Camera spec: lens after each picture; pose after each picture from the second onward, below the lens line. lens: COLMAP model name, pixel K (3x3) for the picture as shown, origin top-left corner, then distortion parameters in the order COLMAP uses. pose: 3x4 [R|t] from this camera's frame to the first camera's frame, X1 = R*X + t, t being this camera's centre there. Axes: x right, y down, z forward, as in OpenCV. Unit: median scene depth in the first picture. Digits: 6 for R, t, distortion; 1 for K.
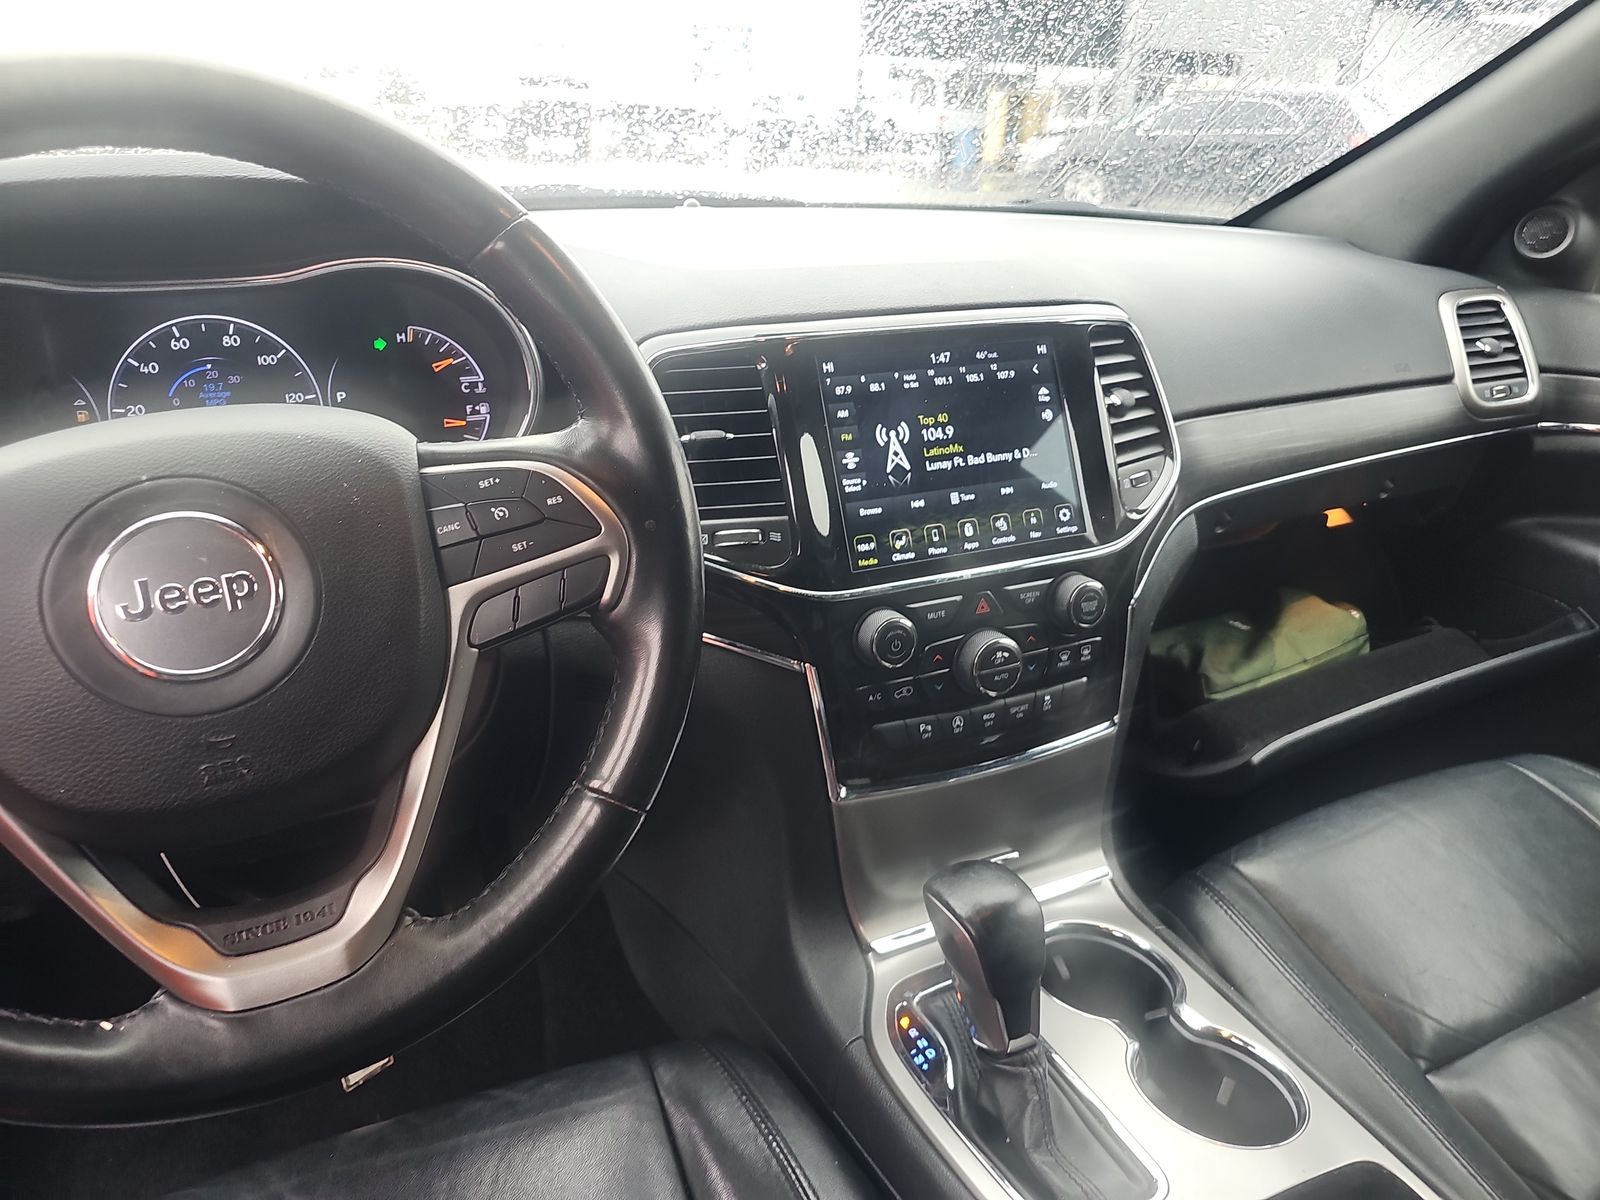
lens RADIAL K [[1069.0, 0, 805.9], [0, 1069.0, 634.8], [0, 0, 1]] dist [0.043402, -0.040532]
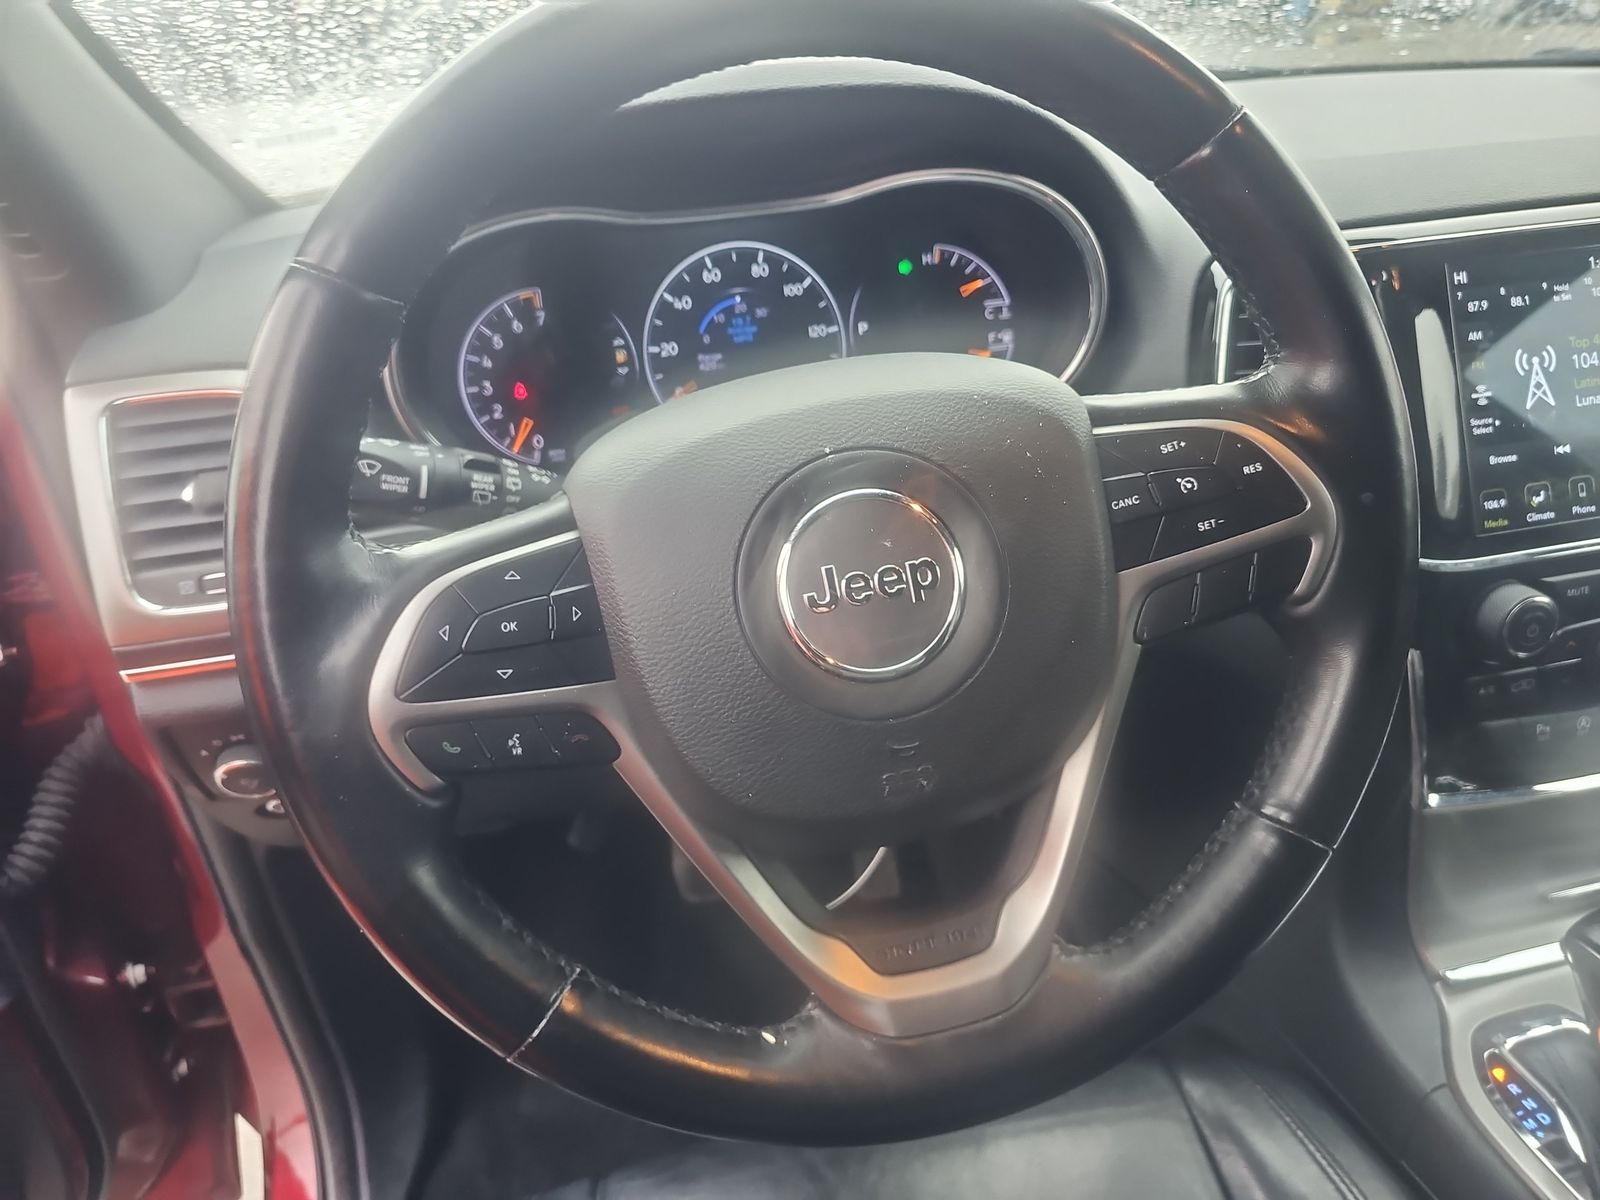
lens RADIAL K [[1071.2, 0, 799.1], [0, 1071.2, 633.6], [0, 0, 1]] dist [0.051171, -0.065991]
pose [[0.970709, 0.050487, -0.234895, -0.260947], [-0.028704, 0.995039, 0.095250, -0.048491], [0.238539, -0.085717, 0.967343, 0.079534]]
